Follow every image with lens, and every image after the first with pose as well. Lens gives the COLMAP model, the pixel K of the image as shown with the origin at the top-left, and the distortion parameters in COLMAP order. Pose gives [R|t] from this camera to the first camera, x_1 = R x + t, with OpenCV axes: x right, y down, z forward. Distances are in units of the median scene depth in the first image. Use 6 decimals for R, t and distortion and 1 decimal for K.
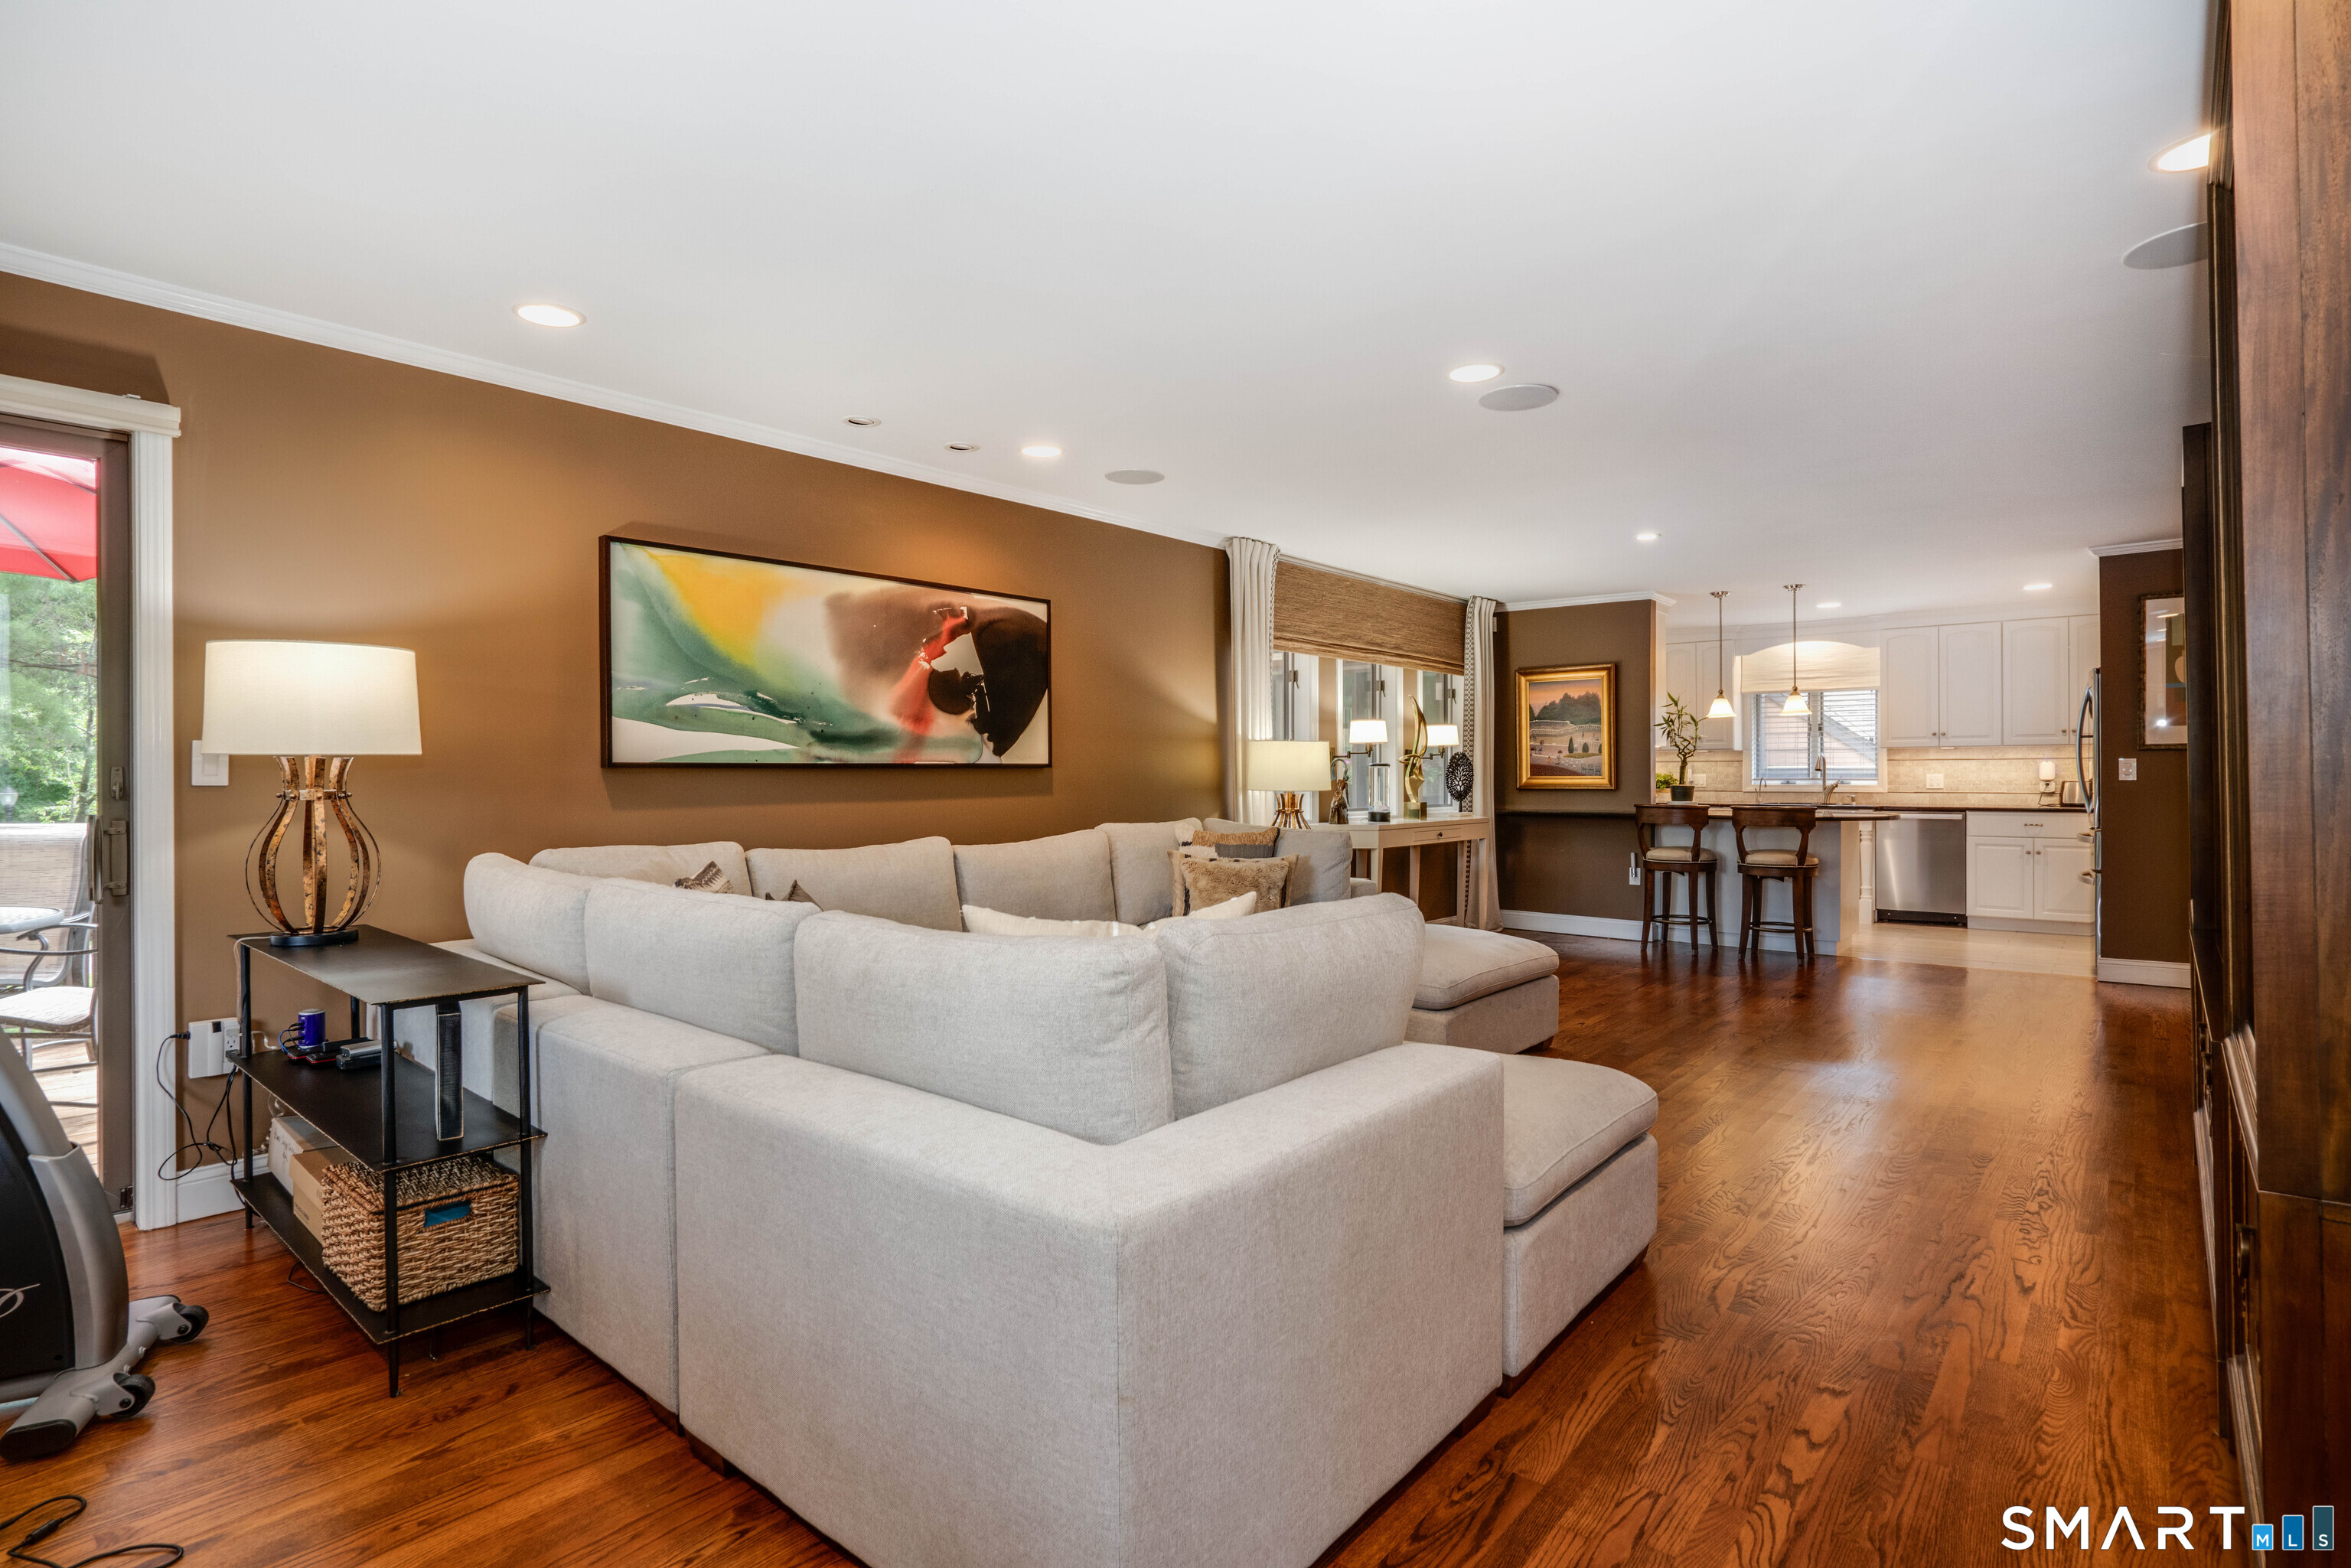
lens RADIAL K [[1162.4, 0, 1171.3], [0, 1162.4, 773.3], [0, 0, 1]] dist [-0.017641, 0.000431]
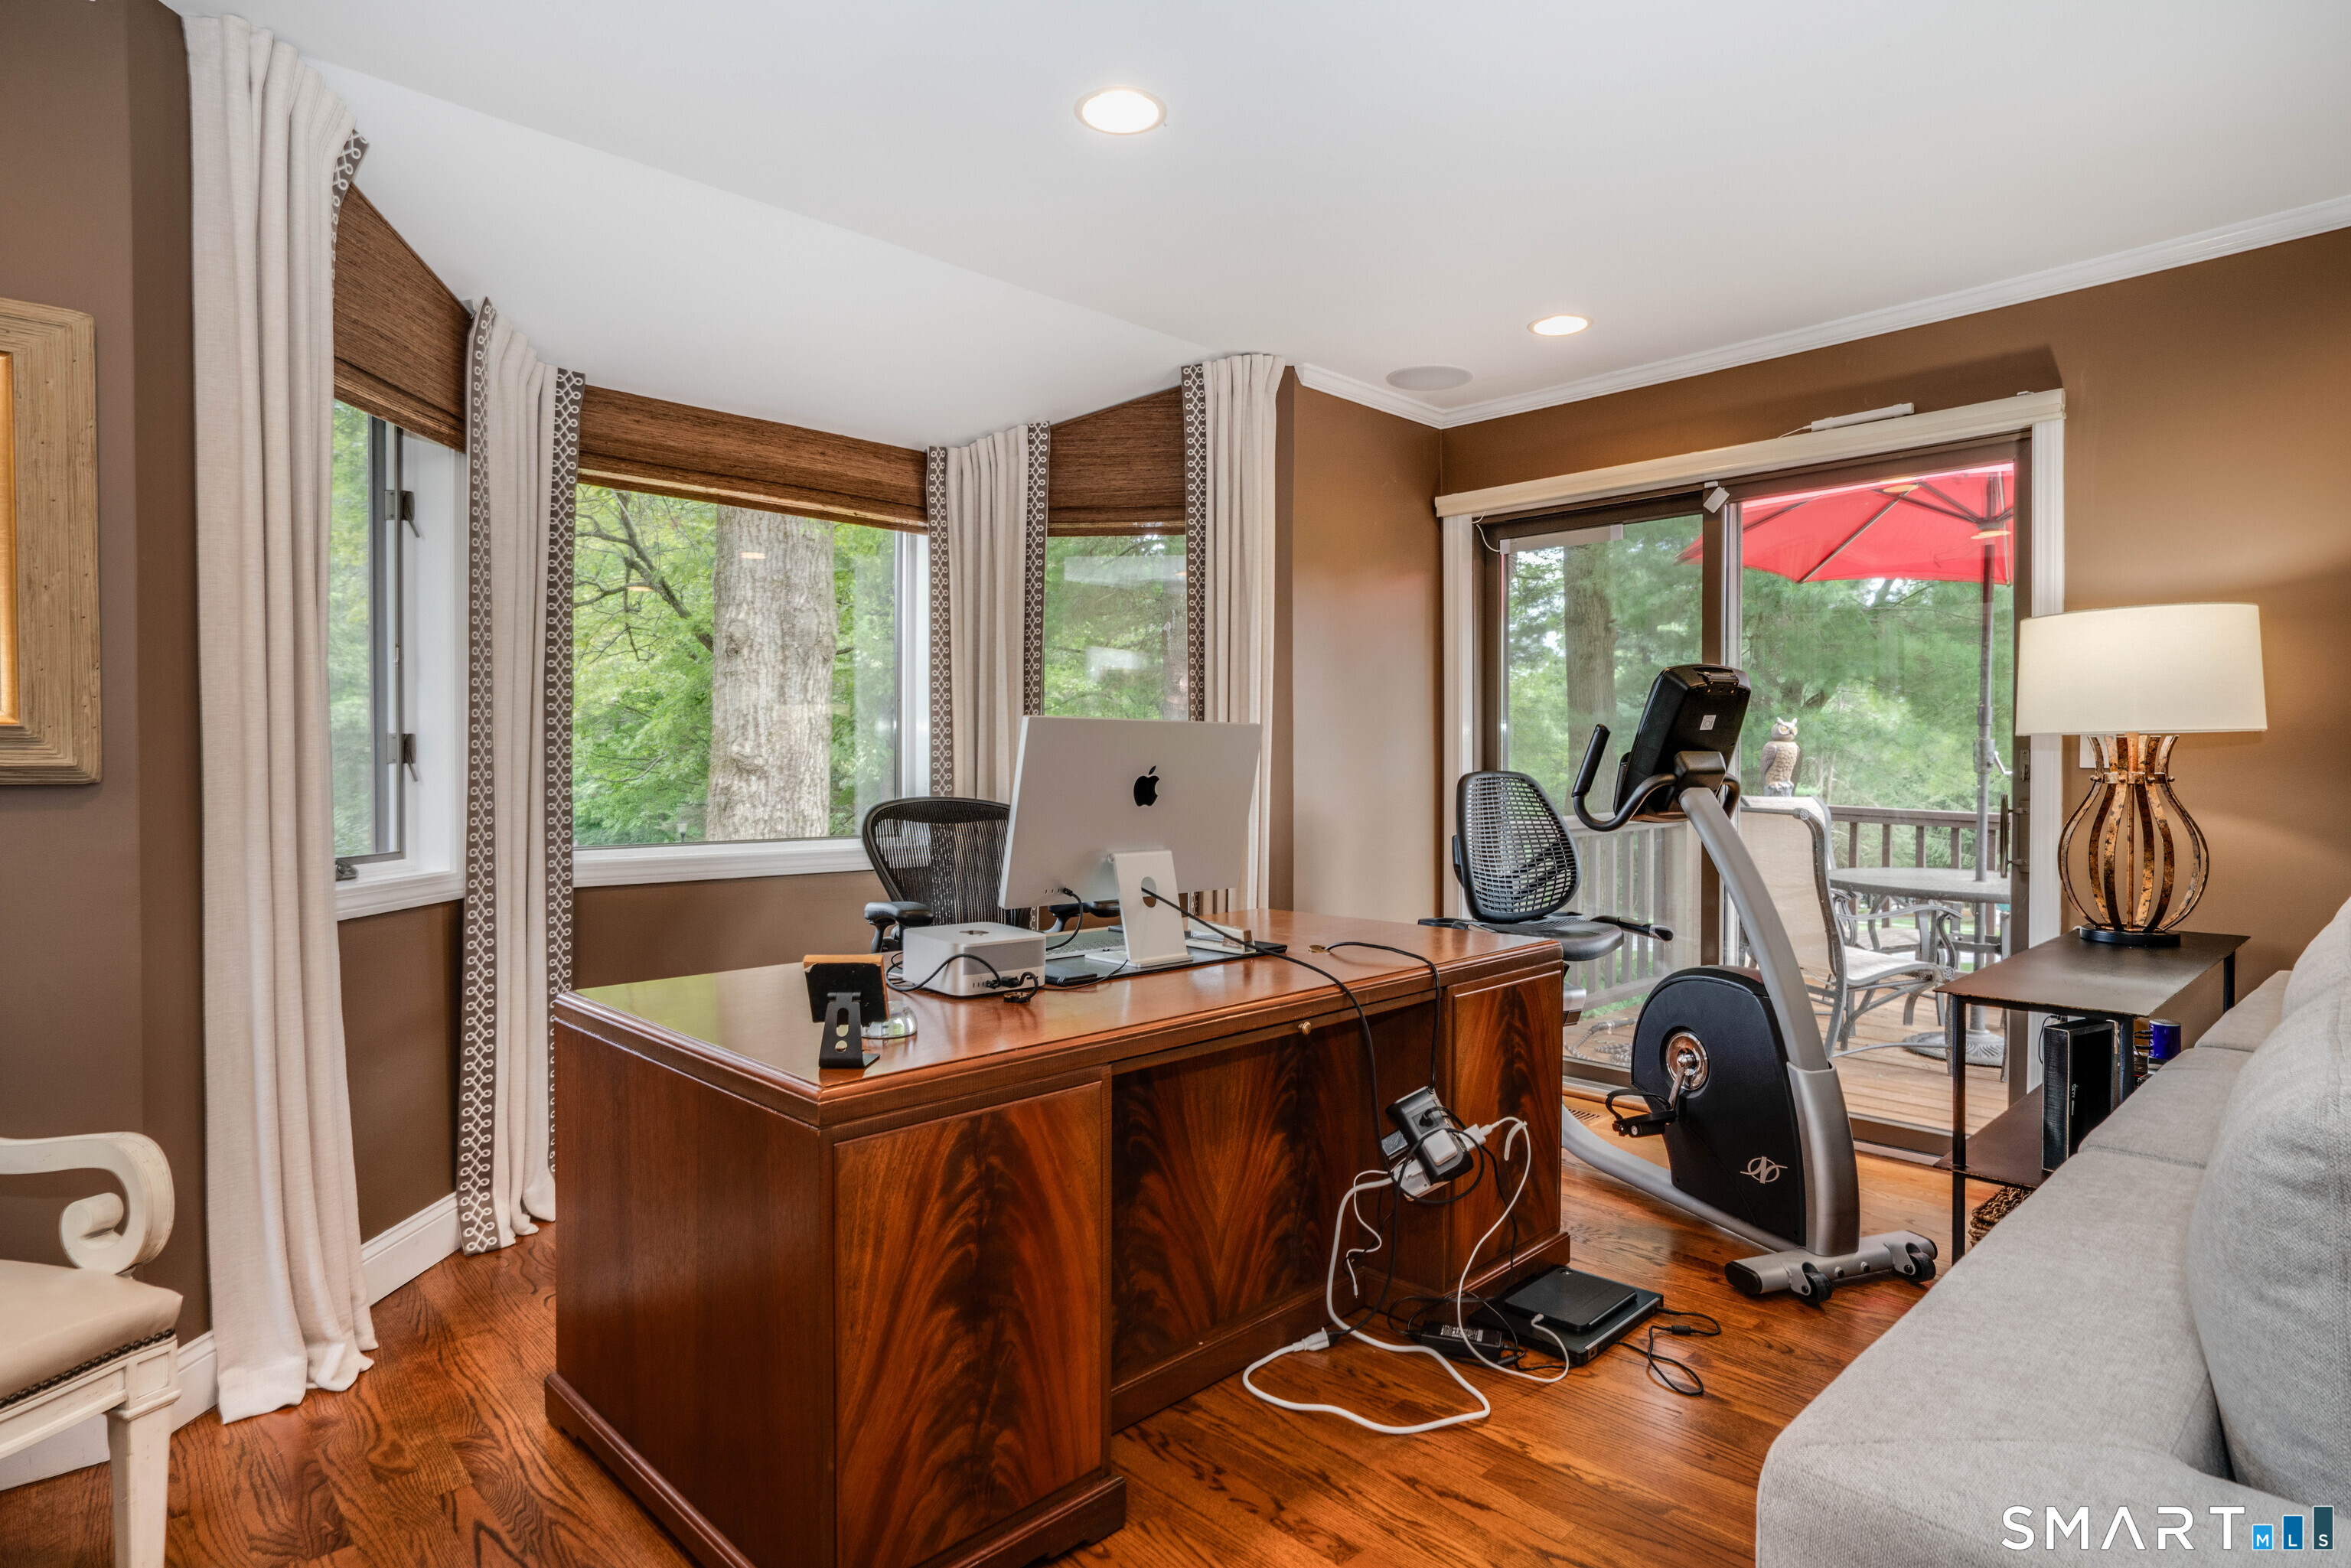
lens RADIAL K [[1245.1, 0, 1168.1], [0, 1245.1, 774.2], [0, 0, 1]] dist [-0.007688, -0.000701]
pose [[-0.110411, 0.010392, -0.993832, 0.182564], [-0.006342, 0.999918, 0.011160, 0.005653], [0.993866, 0.007535, -0.110336, 0.212674]]
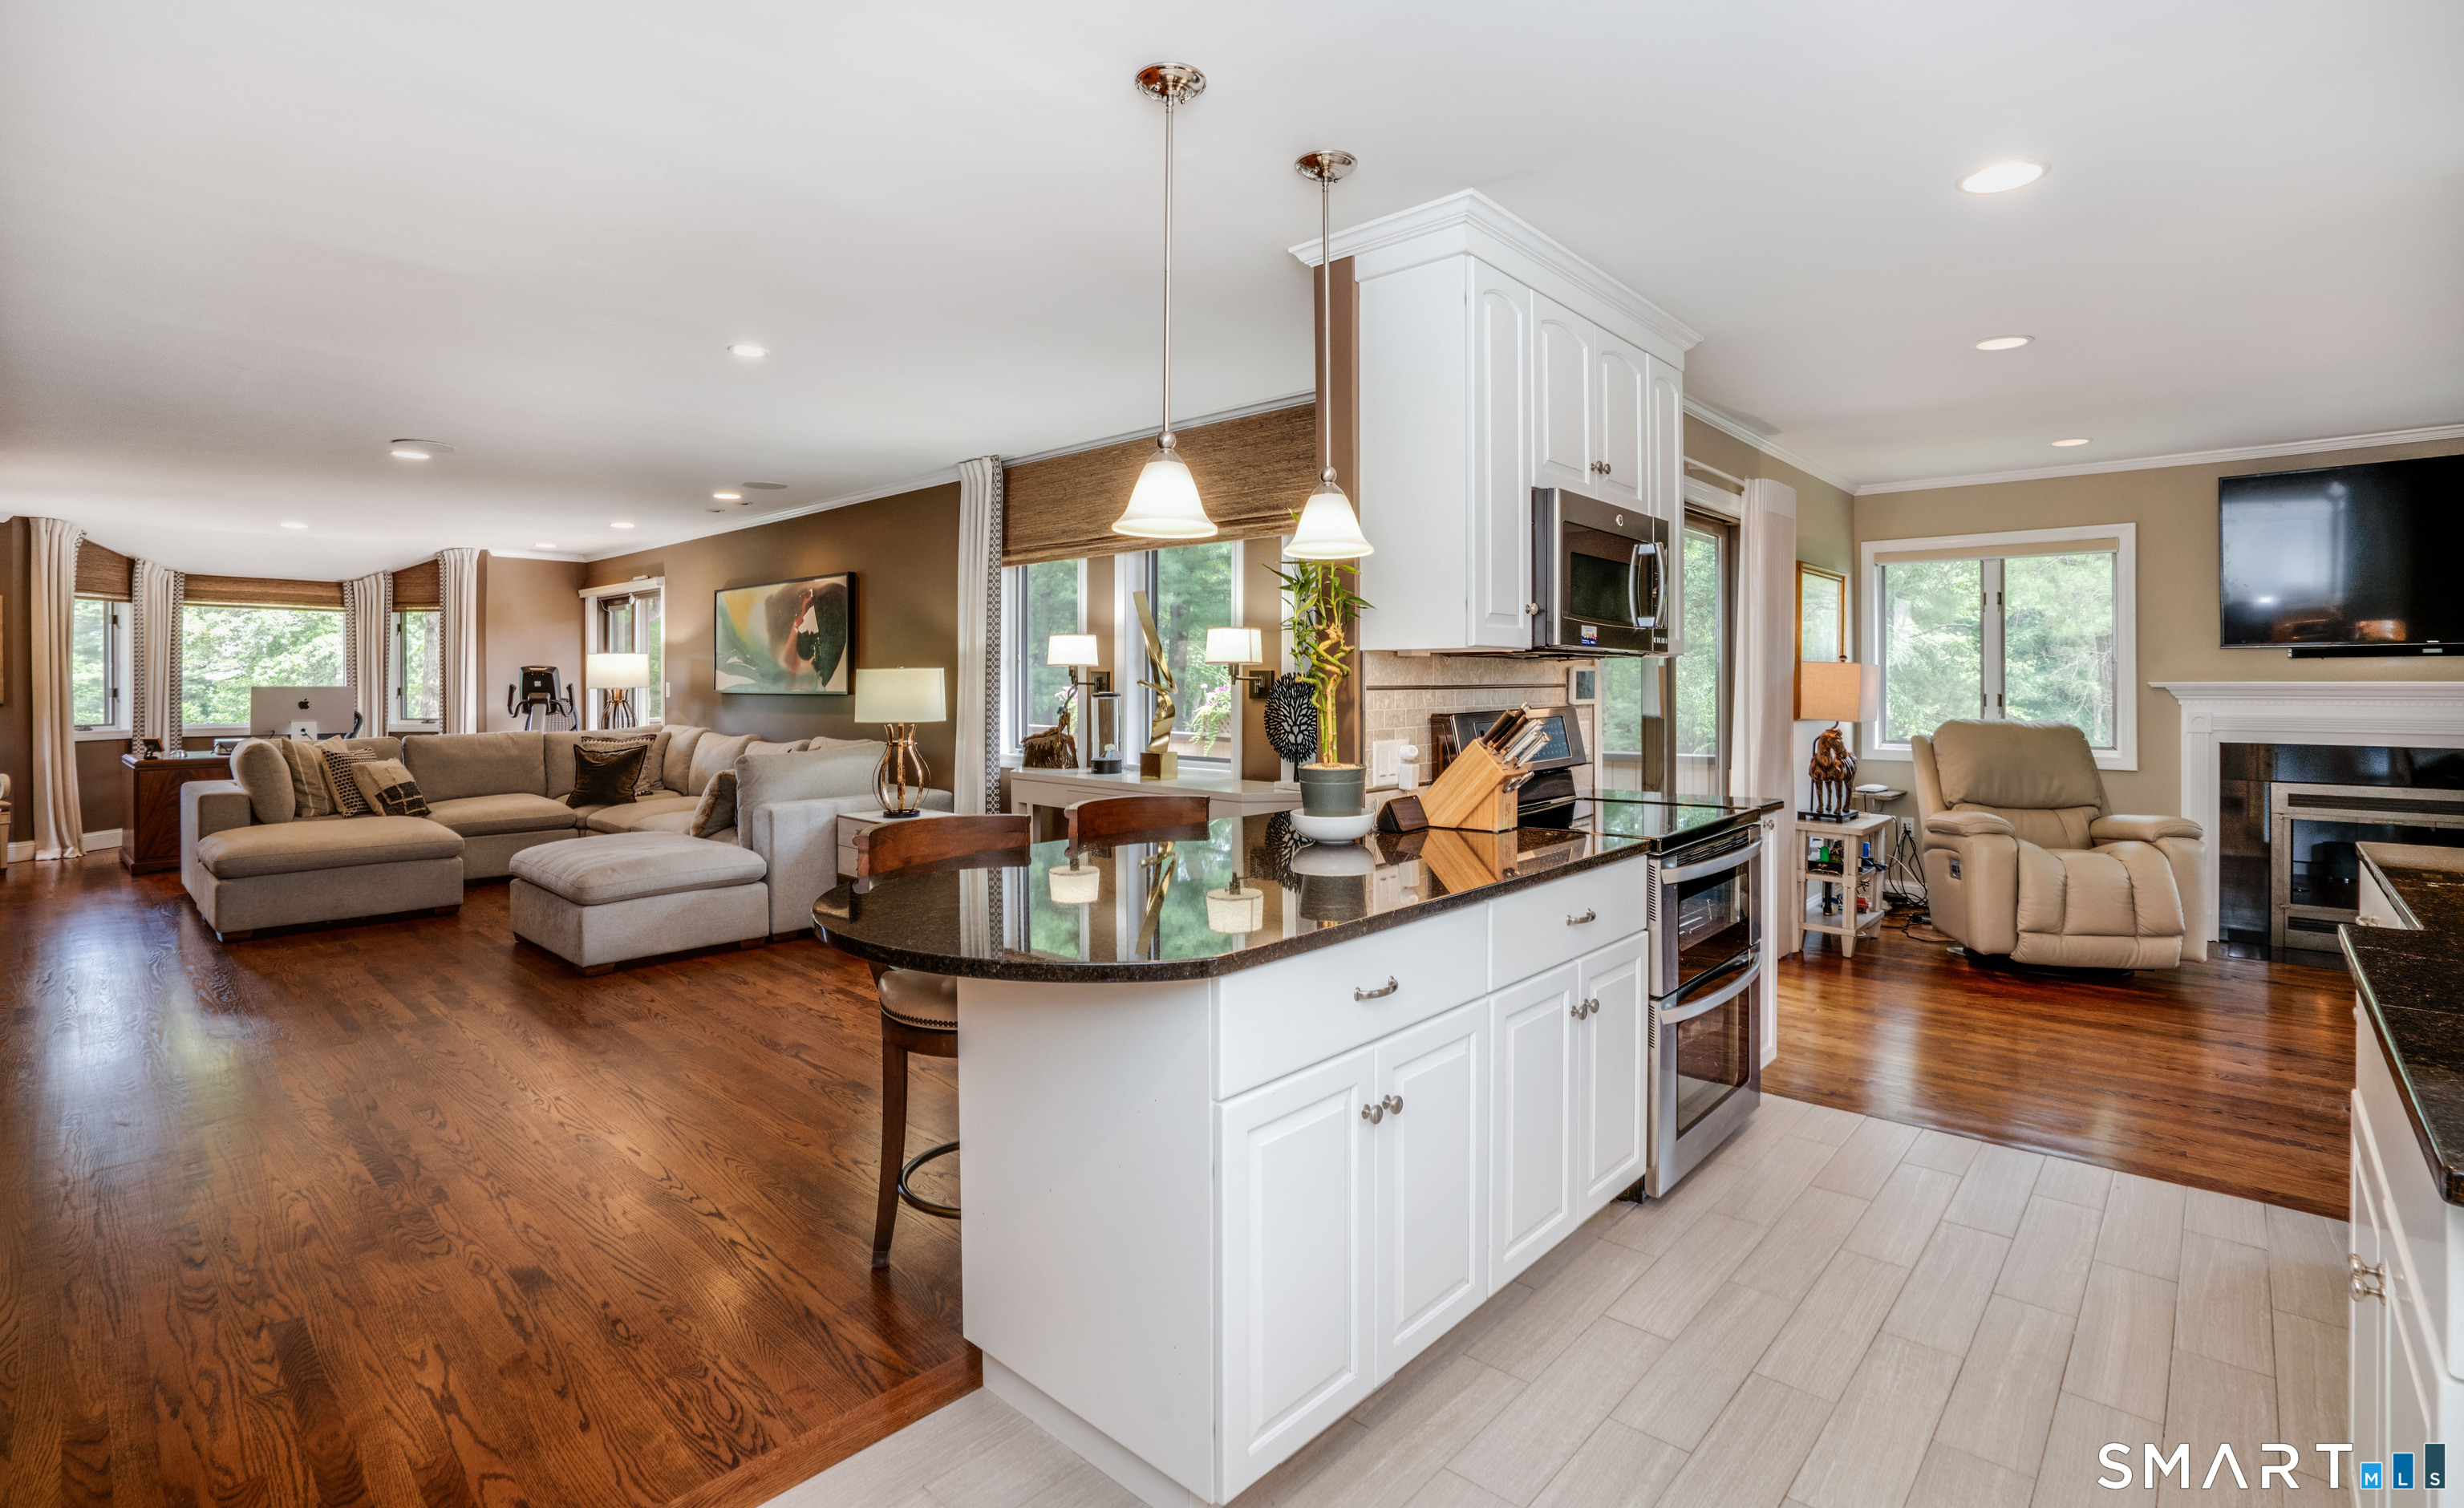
lens RADIAL K [[1093.3, 0, 1139.4], [0, 1093.3, 681.0], [0, 0, 1]] dist [-0.000187, -0.000543]
pose [[-0.080371, -0.000425, -0.996765, 1.259045], [-0.003993, 0.999992, -0.000104, -0.023922], [0.996757, 0.003972, -0.080373, 1.583199]]
